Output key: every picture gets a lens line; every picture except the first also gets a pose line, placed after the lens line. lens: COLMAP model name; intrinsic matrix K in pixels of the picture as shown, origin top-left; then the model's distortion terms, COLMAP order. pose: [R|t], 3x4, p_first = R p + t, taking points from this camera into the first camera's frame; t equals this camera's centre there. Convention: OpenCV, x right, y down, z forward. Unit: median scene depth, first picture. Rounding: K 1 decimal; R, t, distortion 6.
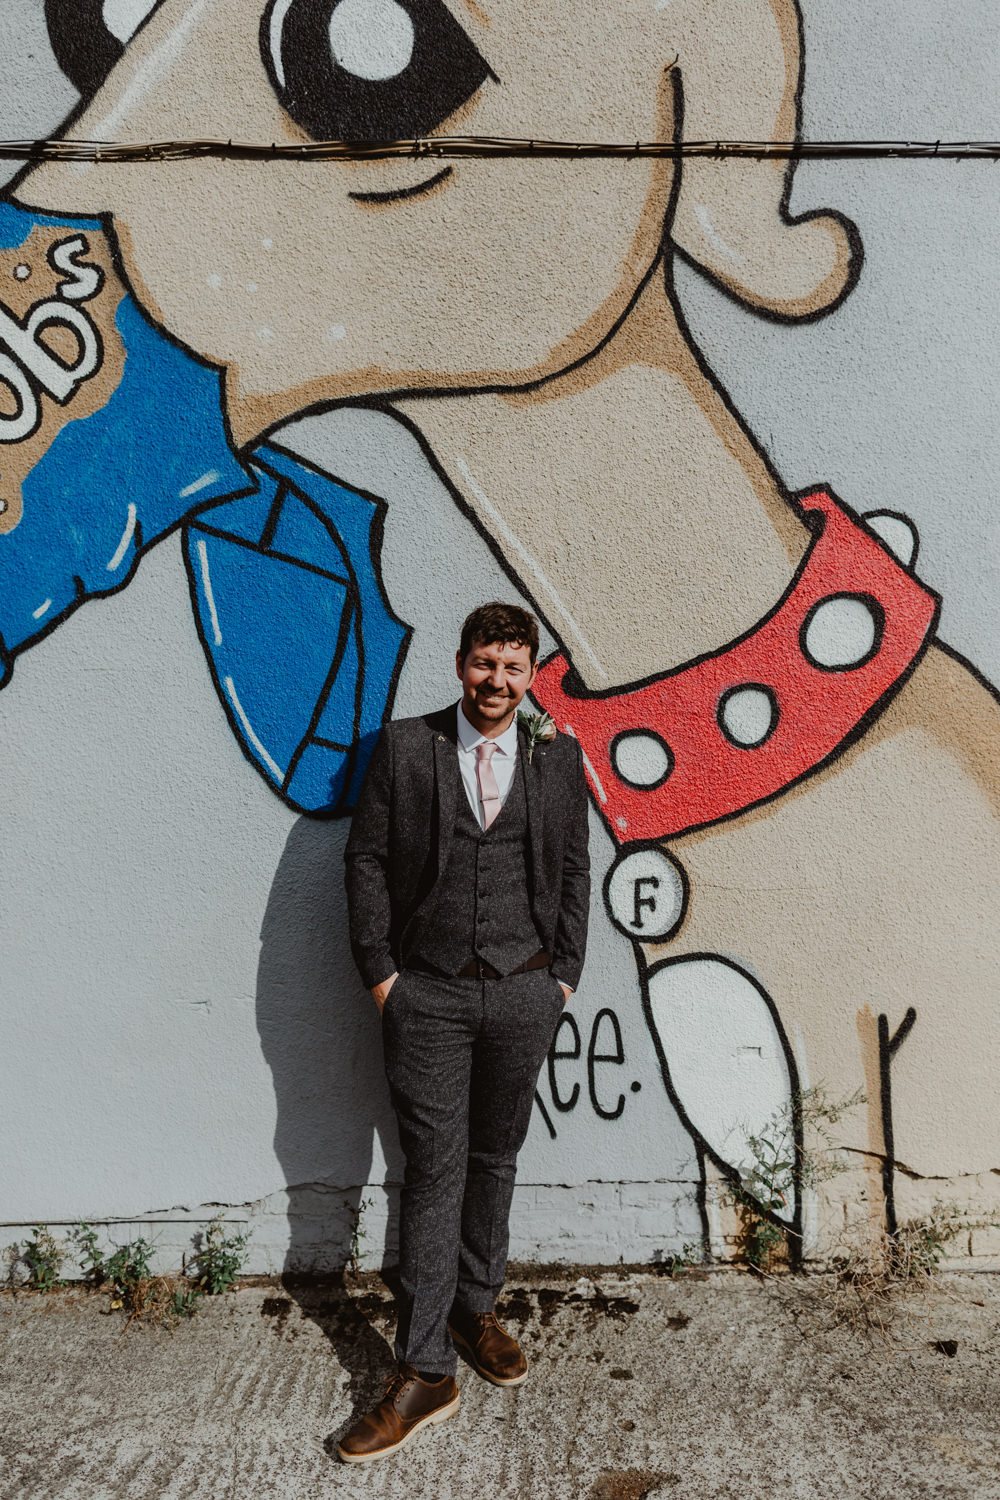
lens RADIAL K [[1452.6, 0, 498.9], [0, 1452.6, 749.4], [0, 0, 1]] dist [0.006365, 0.000000]
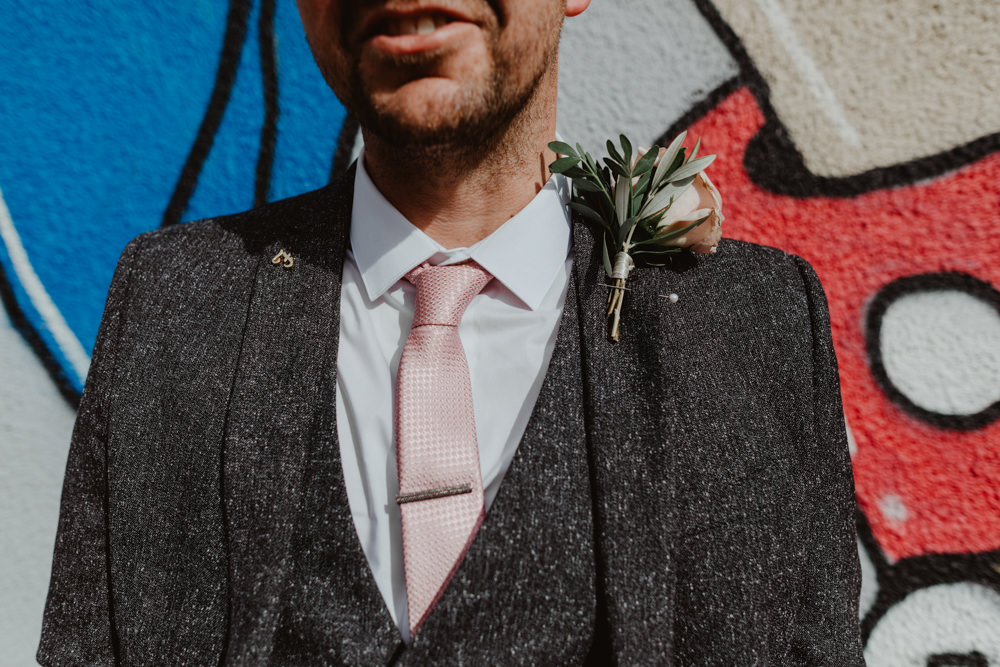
lens RADIAL K [[968.4, 0, 504.4], [0, 968.4, 332.1], [0, 0, 1]] dist [0.006365, 0.000000]
pose [[0.981868, 0.021473, -0.188346, 0.029282], [-0.024359, 0.999618, -0.013021, 0.008436], [0.187994, 0.017373, 0.982016, 0.721384]]
